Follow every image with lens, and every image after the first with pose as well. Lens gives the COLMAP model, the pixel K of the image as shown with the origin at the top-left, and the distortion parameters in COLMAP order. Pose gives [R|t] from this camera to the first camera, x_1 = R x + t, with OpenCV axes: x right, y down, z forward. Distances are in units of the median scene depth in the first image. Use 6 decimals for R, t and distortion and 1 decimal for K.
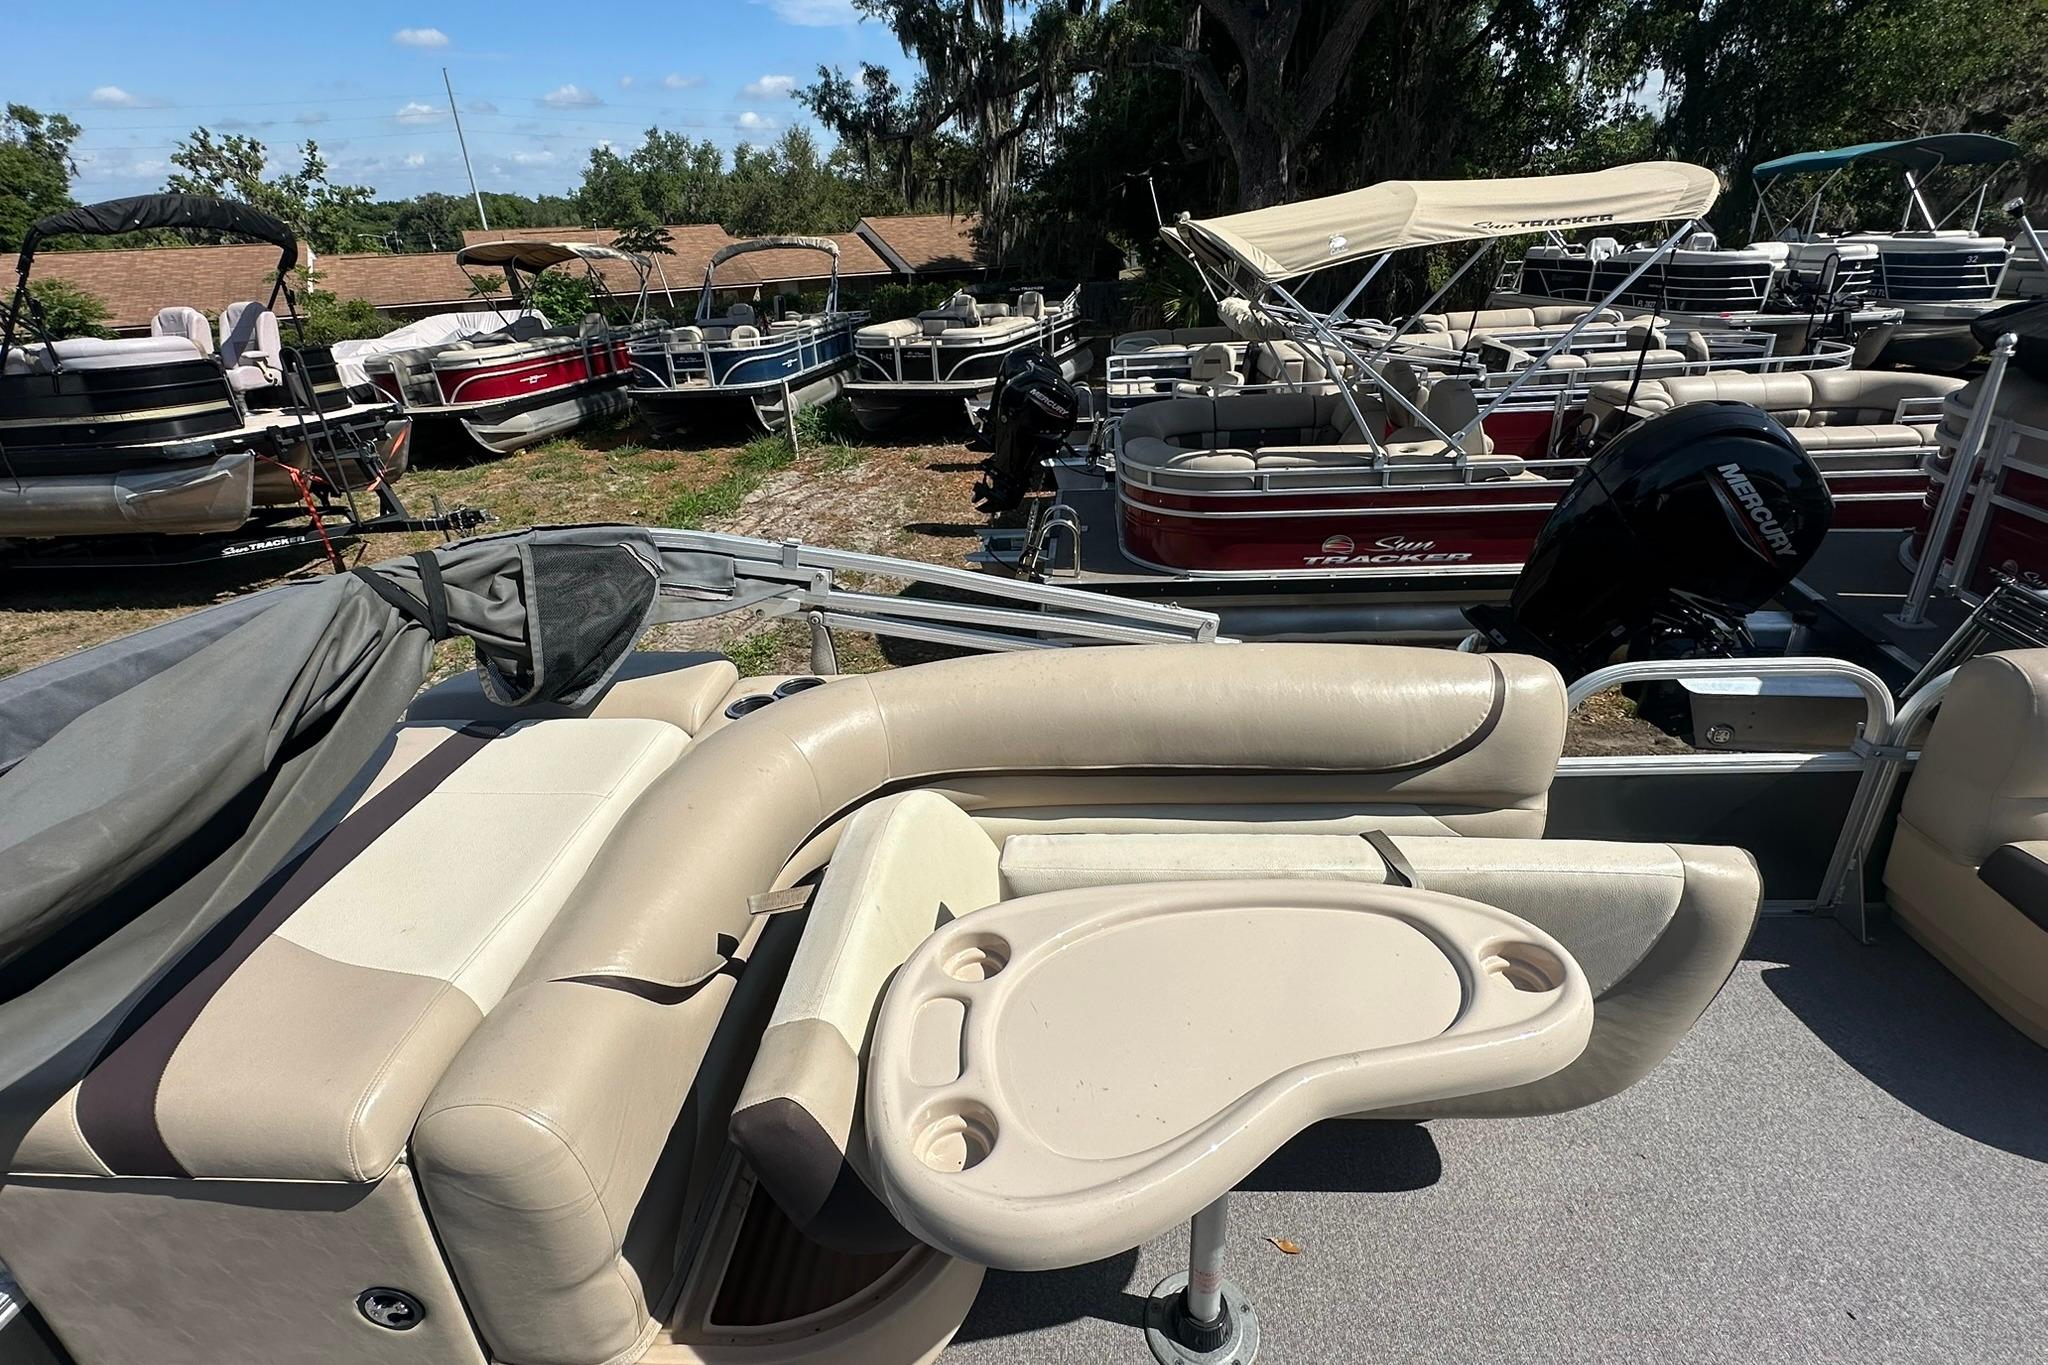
lens RADIAL K [[935.3, 0, 1029.4], [0, 935.3, 670.8], [0, 0, 1]] dist [-0.008956, 0.002992]
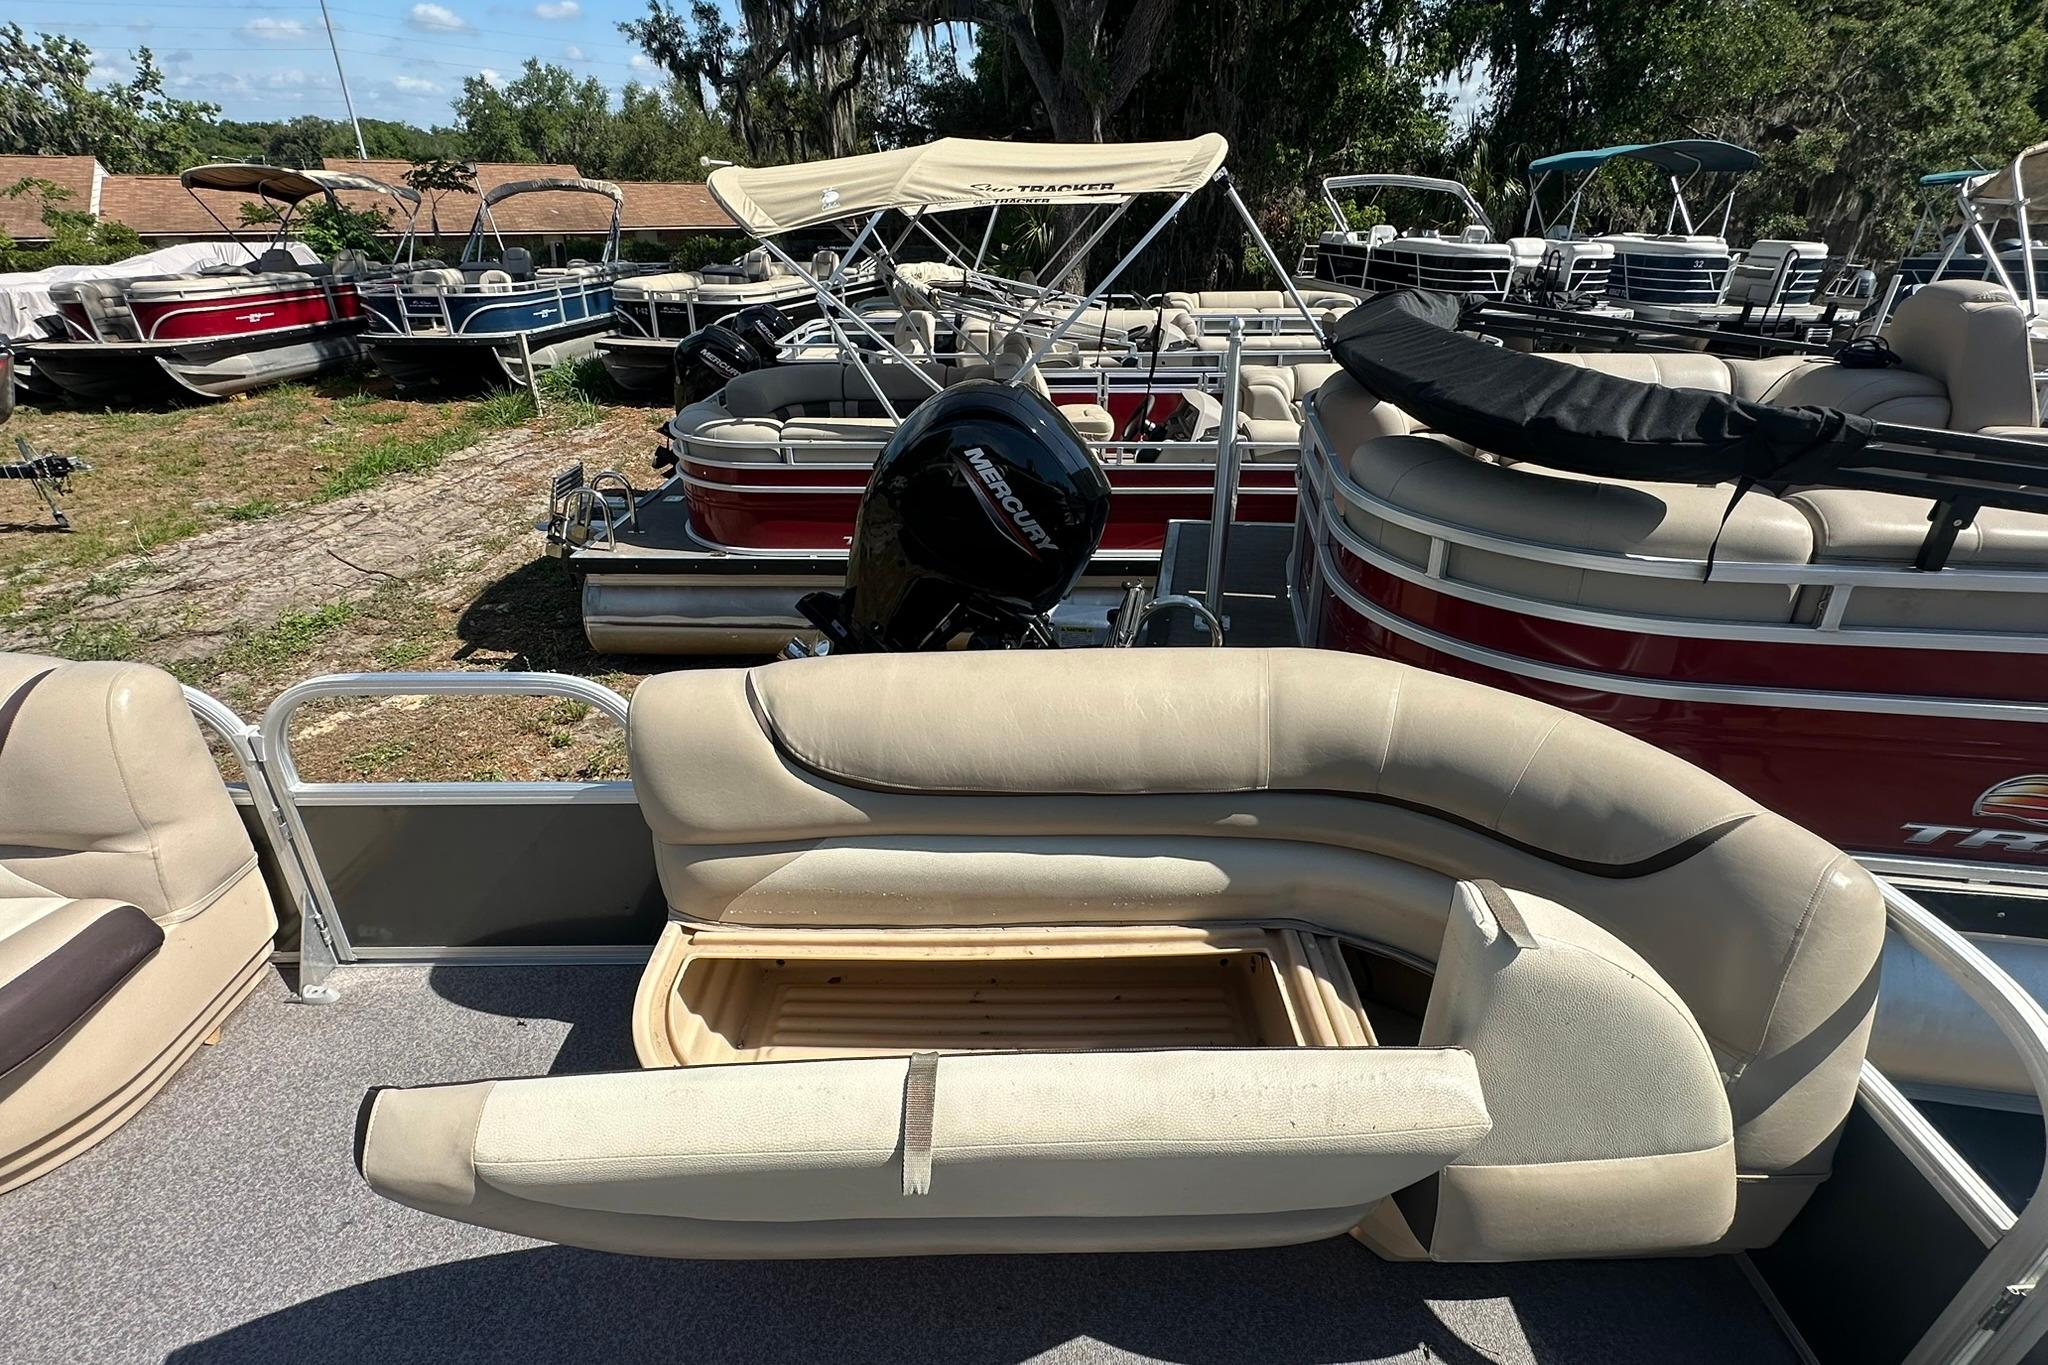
lens RADIAL K [[935.3, 0, 1026.9], [0, 935.3, 675.4], [0, 0, 1]] dist [-0.008956, 0.002992]
pose [[0.997041, 0.019876, 0.074258, 0.163415], [-0.022346, 0.999219, 0.032590, -0.006369], [-0.073552, -0.034153, 0.996706, 0.014876]]
